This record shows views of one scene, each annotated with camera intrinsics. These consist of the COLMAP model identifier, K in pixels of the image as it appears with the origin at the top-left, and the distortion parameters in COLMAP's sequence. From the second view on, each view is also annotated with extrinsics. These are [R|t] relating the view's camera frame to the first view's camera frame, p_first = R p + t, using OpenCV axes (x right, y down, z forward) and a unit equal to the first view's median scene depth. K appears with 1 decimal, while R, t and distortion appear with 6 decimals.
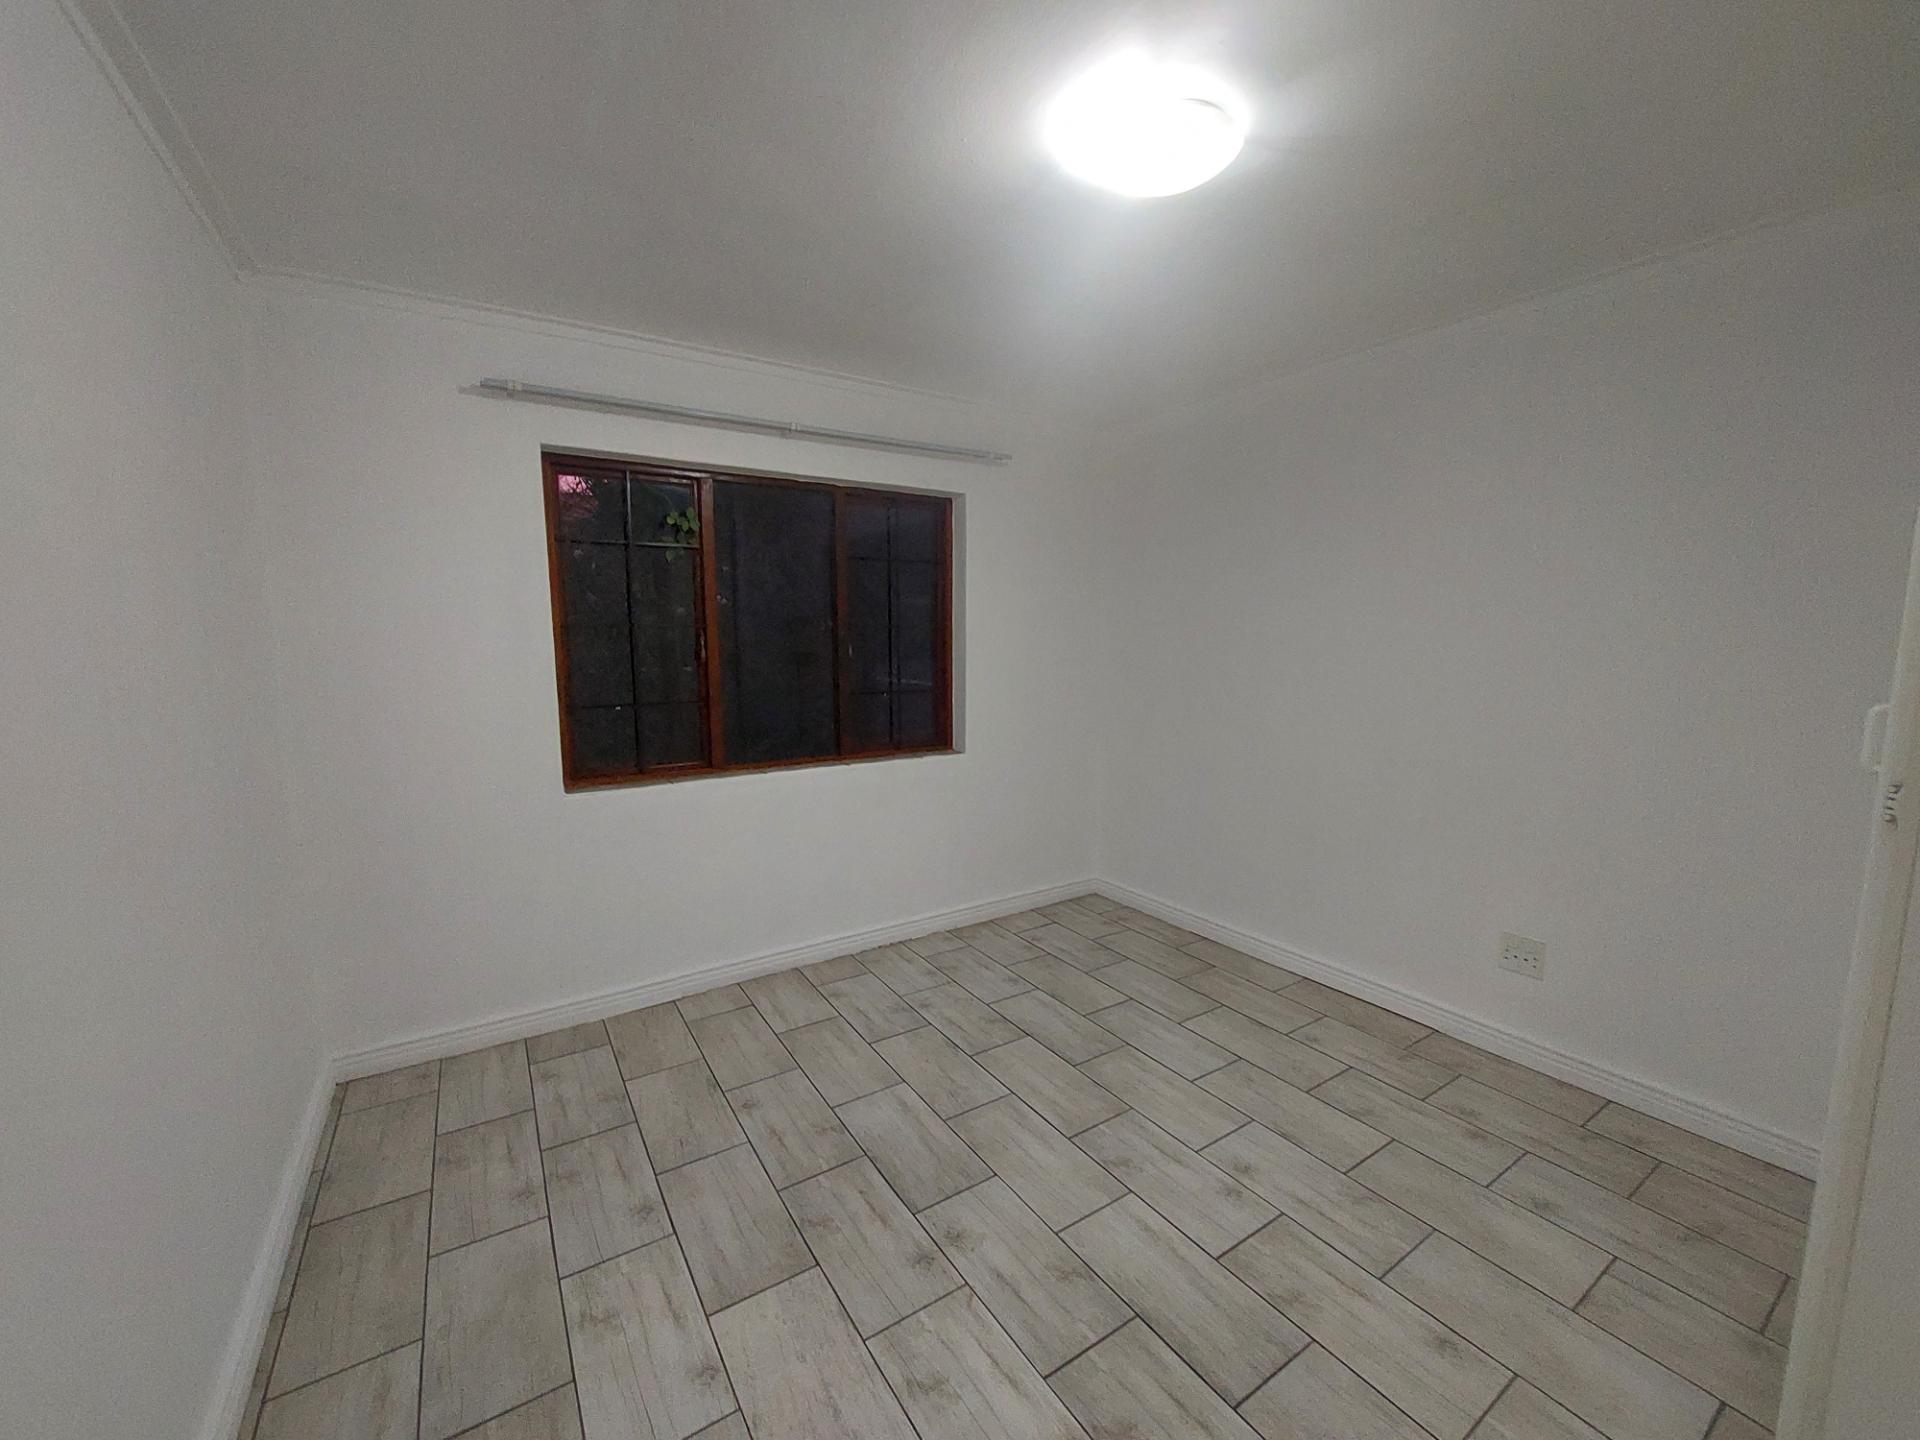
lens RADIAL K [[764.4, 0, 967.3], [0, 764.4, 718.9], [0, 0, 1]] dist [-0.006221, -0.000805]
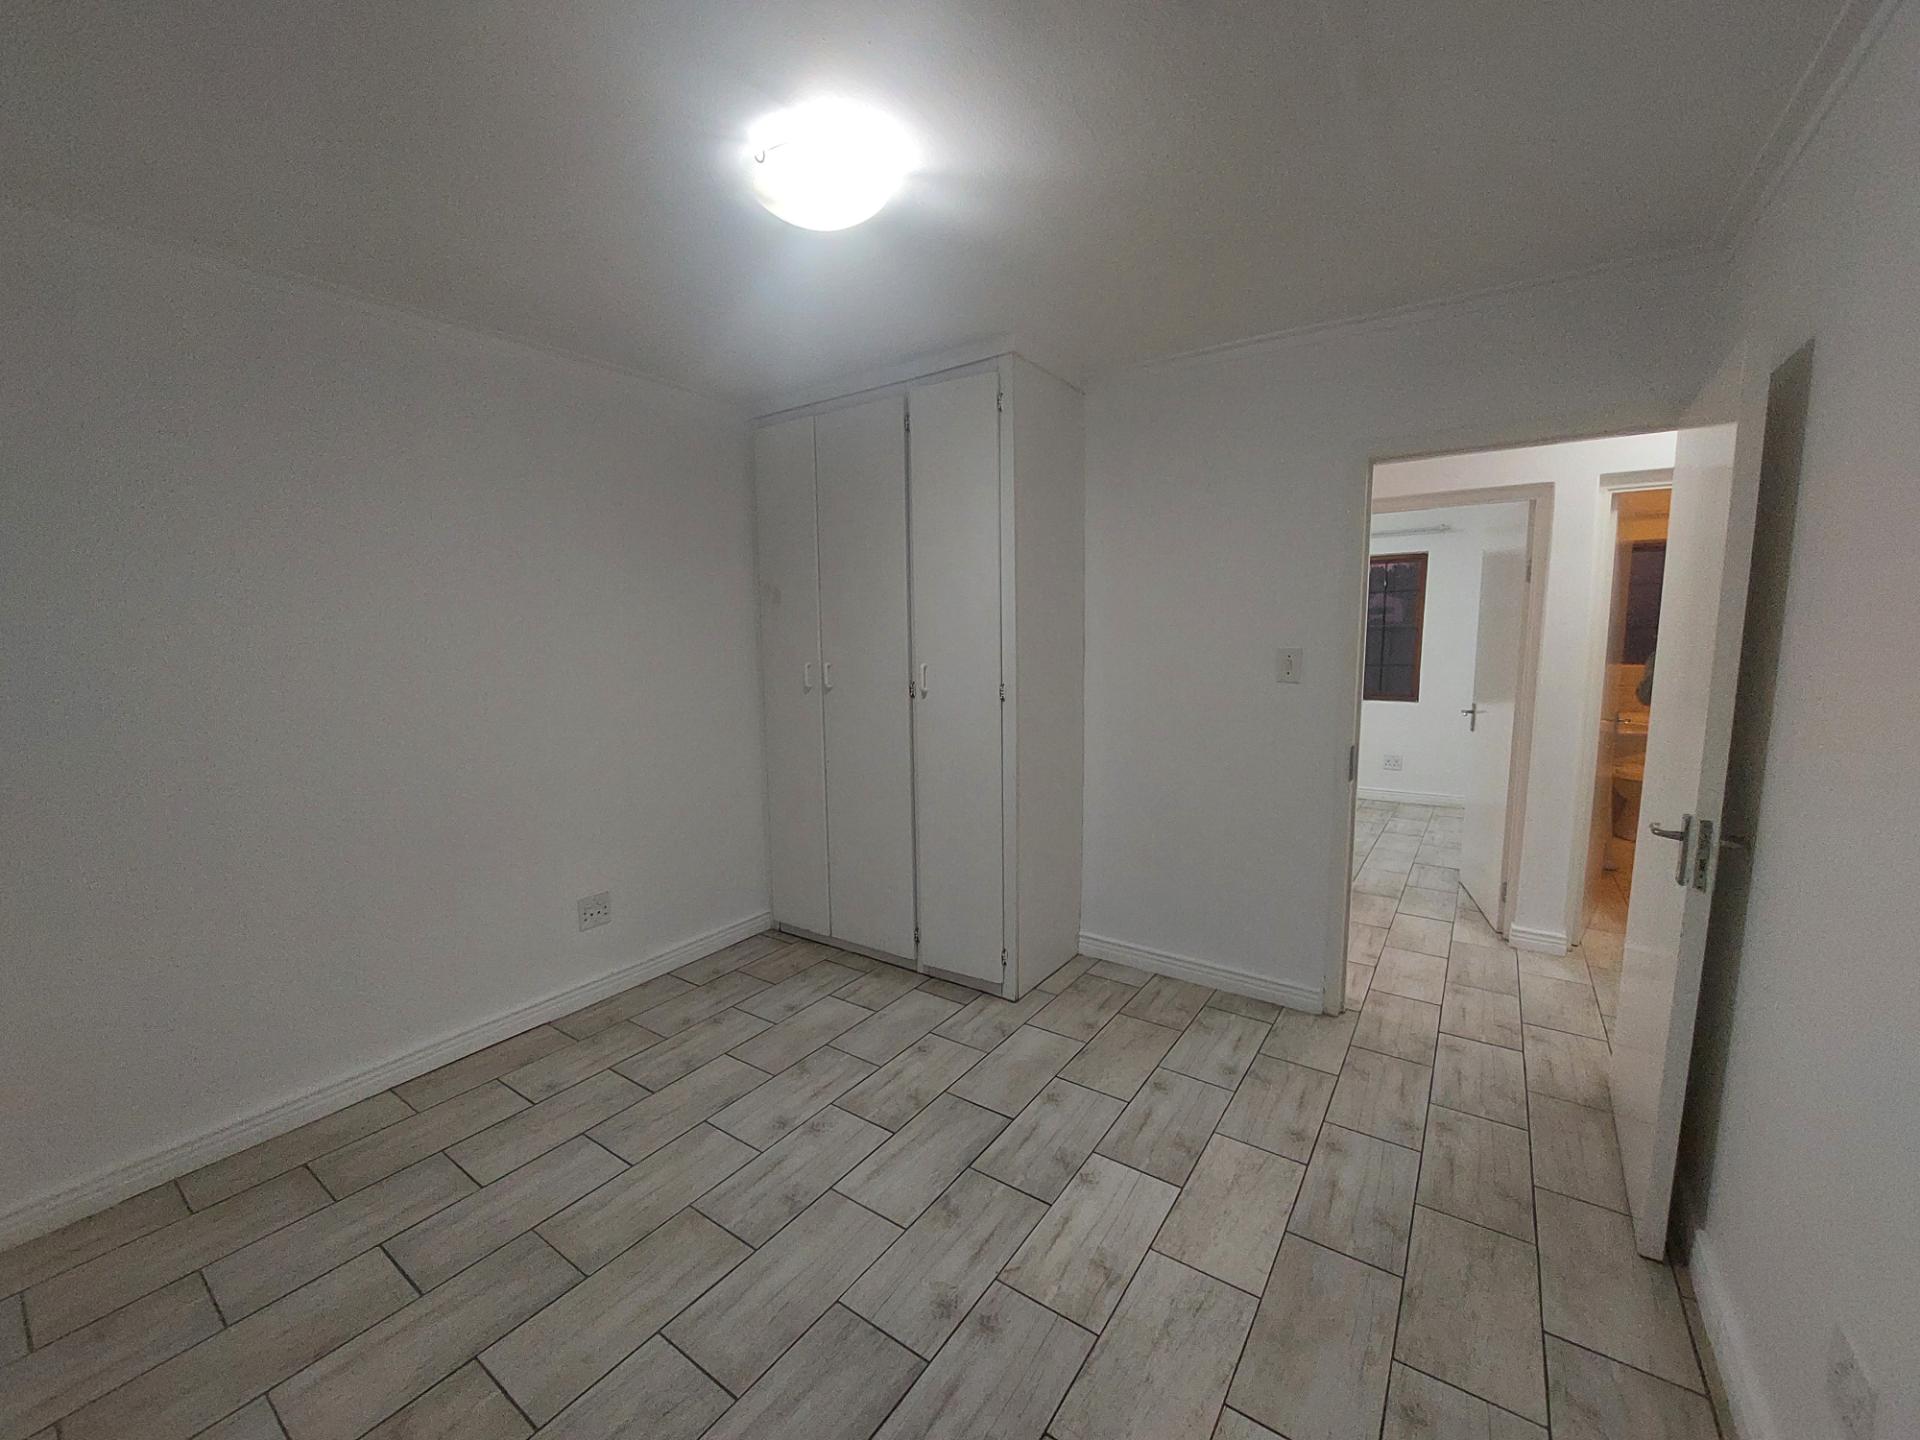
lens RADIAL K [[764.4, 0, 962.2], [0, 764.4, 716.2], [0, 0, 1]] dist [-0.006221, -0.000805]
pose [[-0.363102, -0.098559, 0.926522, -0.753962], [0.121692, 0.980856, 0.152029, -0.134401], [-0.923768, 0.167952, -0.344157, 1.123475]]
